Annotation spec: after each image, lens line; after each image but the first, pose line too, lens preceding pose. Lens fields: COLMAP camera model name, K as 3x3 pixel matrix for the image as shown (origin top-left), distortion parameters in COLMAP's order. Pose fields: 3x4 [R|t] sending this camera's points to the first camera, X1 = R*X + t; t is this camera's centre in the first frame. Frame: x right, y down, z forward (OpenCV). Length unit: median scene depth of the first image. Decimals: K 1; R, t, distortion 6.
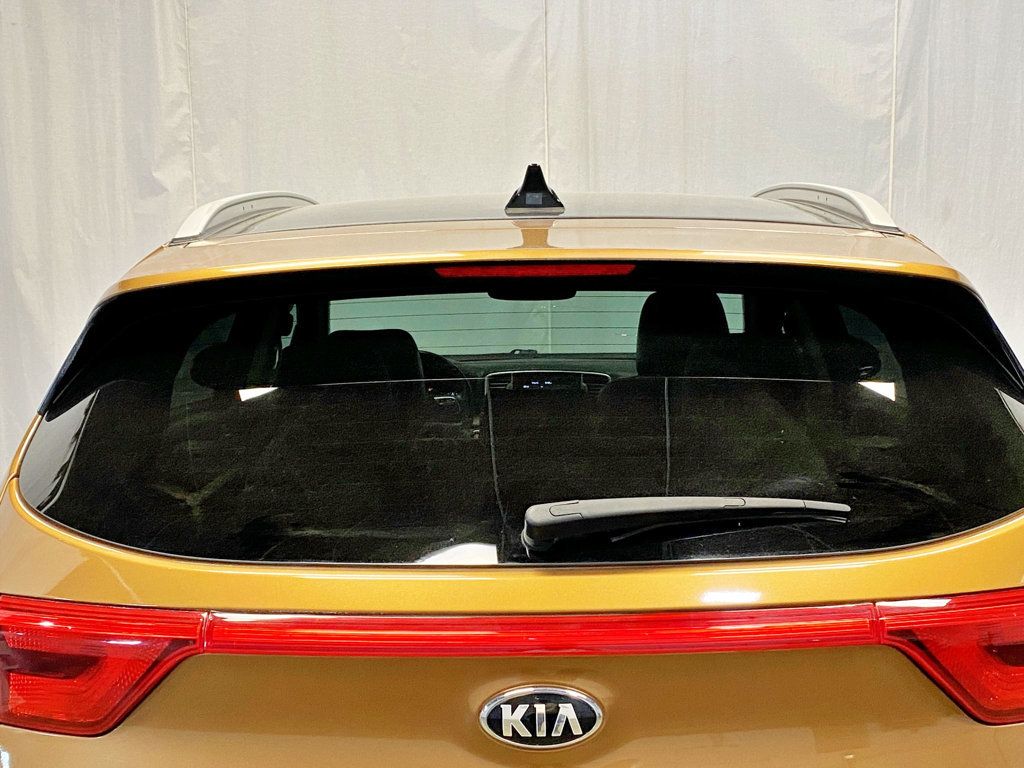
lens RADIAL K [[1447.8, 0, 516.0], [0, 1447.8, 387.2], [0, 0, 1]] dist [0.100261, 0.000000]
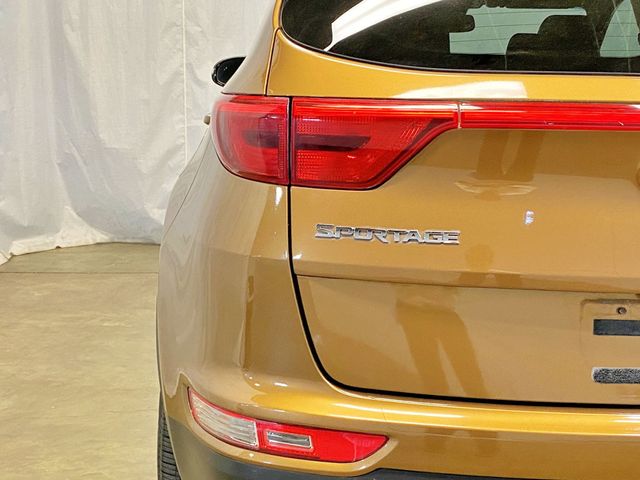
lens RADIAL K [[904.9, 0, 320.6], [0, 904.9, 236.5], [0, 0, 1]] dist [0.100261, 0.000000]
pose [[0.999076, 0.032649, 0.027933, -0.263154], [-0.034697, 0.996482, 0.076285, 0.159867], [-0.025344, -0.077184, 0.996695, 0.071041]]
